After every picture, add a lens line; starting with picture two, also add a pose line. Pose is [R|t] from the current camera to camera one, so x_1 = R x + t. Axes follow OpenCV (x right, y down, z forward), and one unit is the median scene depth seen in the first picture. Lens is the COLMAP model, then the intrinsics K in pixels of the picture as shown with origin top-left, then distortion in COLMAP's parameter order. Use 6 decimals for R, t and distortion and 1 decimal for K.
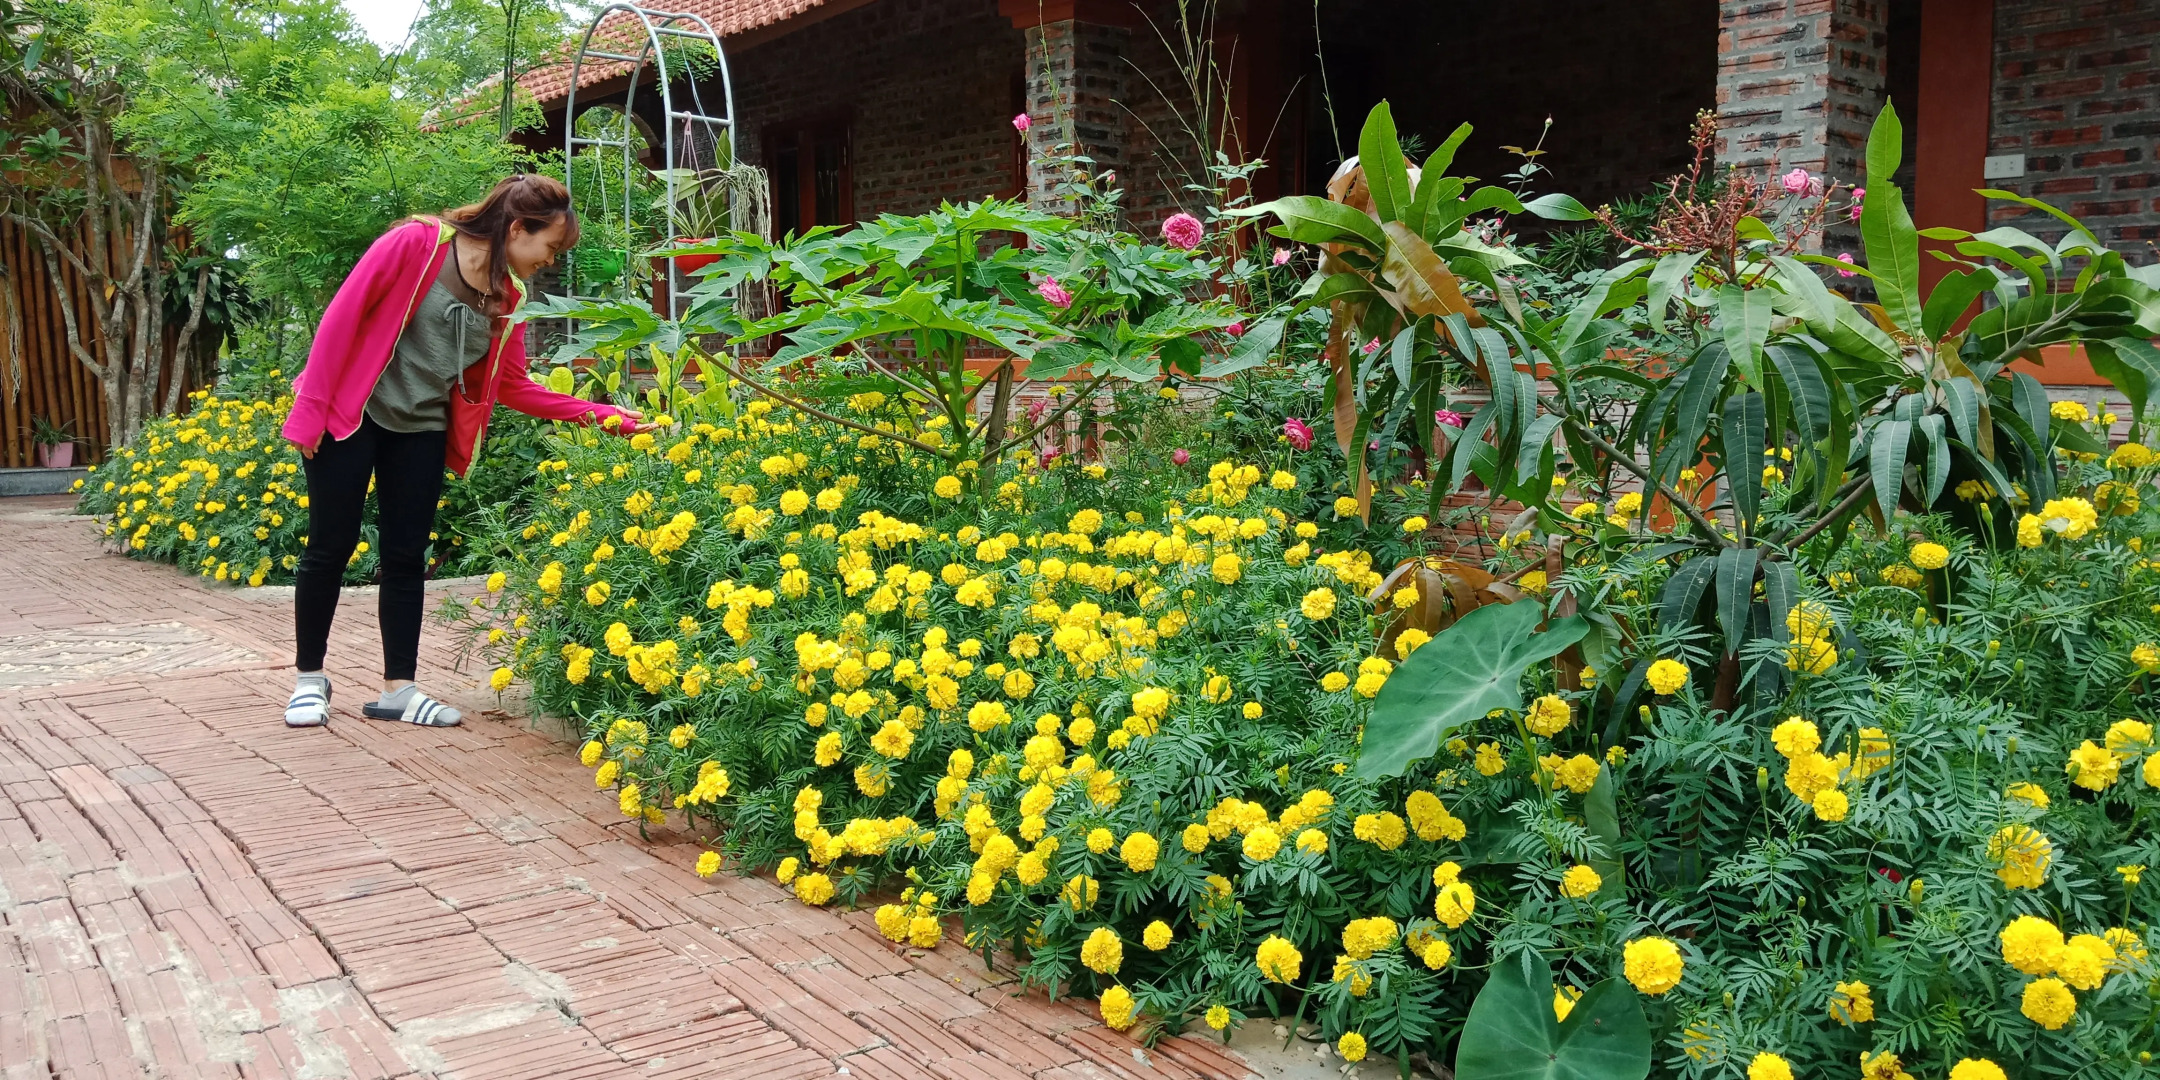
lens RADIAL K [[1746.7, 0, 1079.0], [0, 1746.7, 537.9], [0, 0, 1]] dist [0.052923, -0.029878]
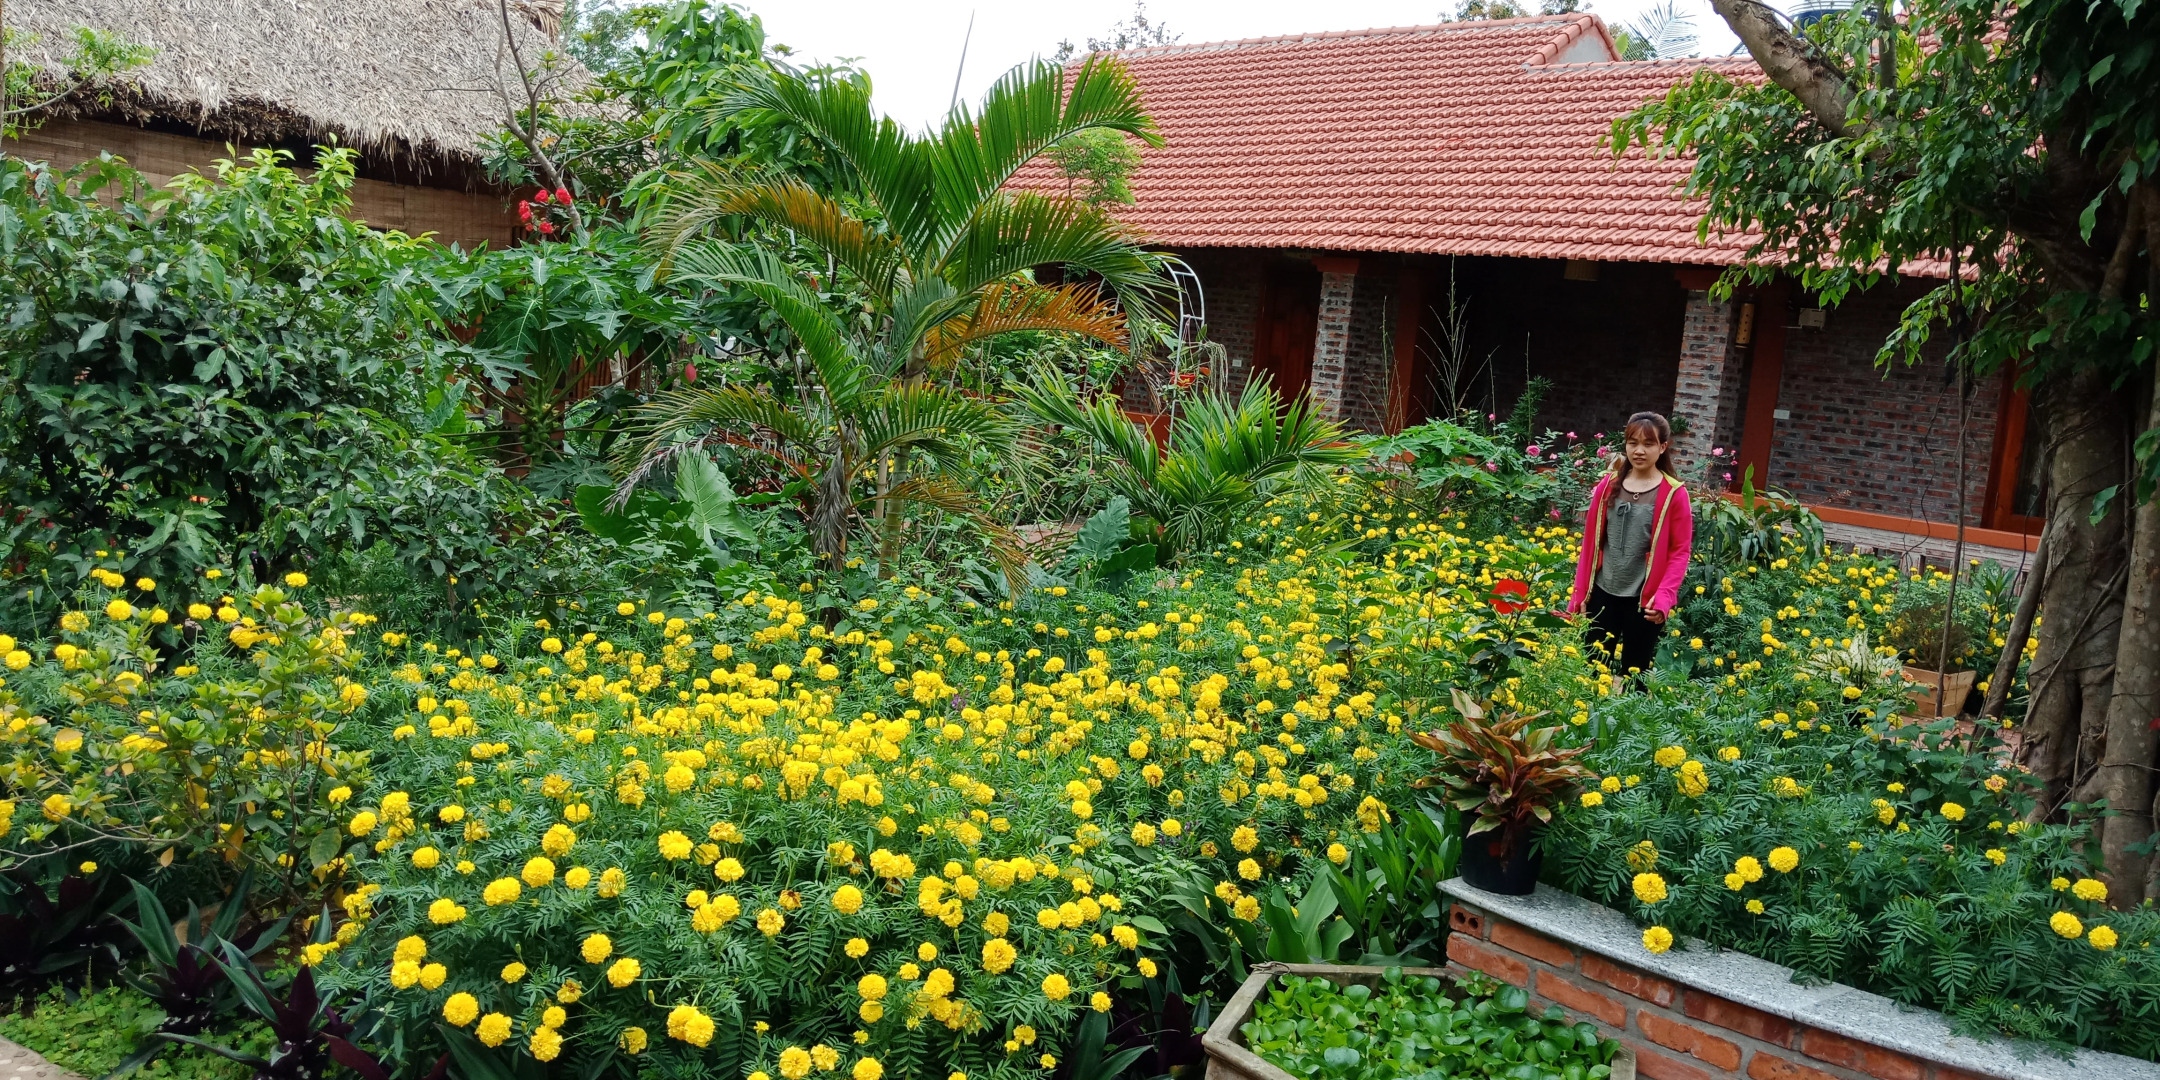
lens RADIAL K [[1746.7, 0, 1080.2], [0, 1746.7, 542.0], [0, 0, 1]] dist [0.052923, -0.029878]
pose [[0.990749, 0.079493, 0.109988, -1.632322], [-0.082182, 0.996414, 0.020134, -0.009109], [-0.107993, -0.028987, 0.993729, -3.113341]]
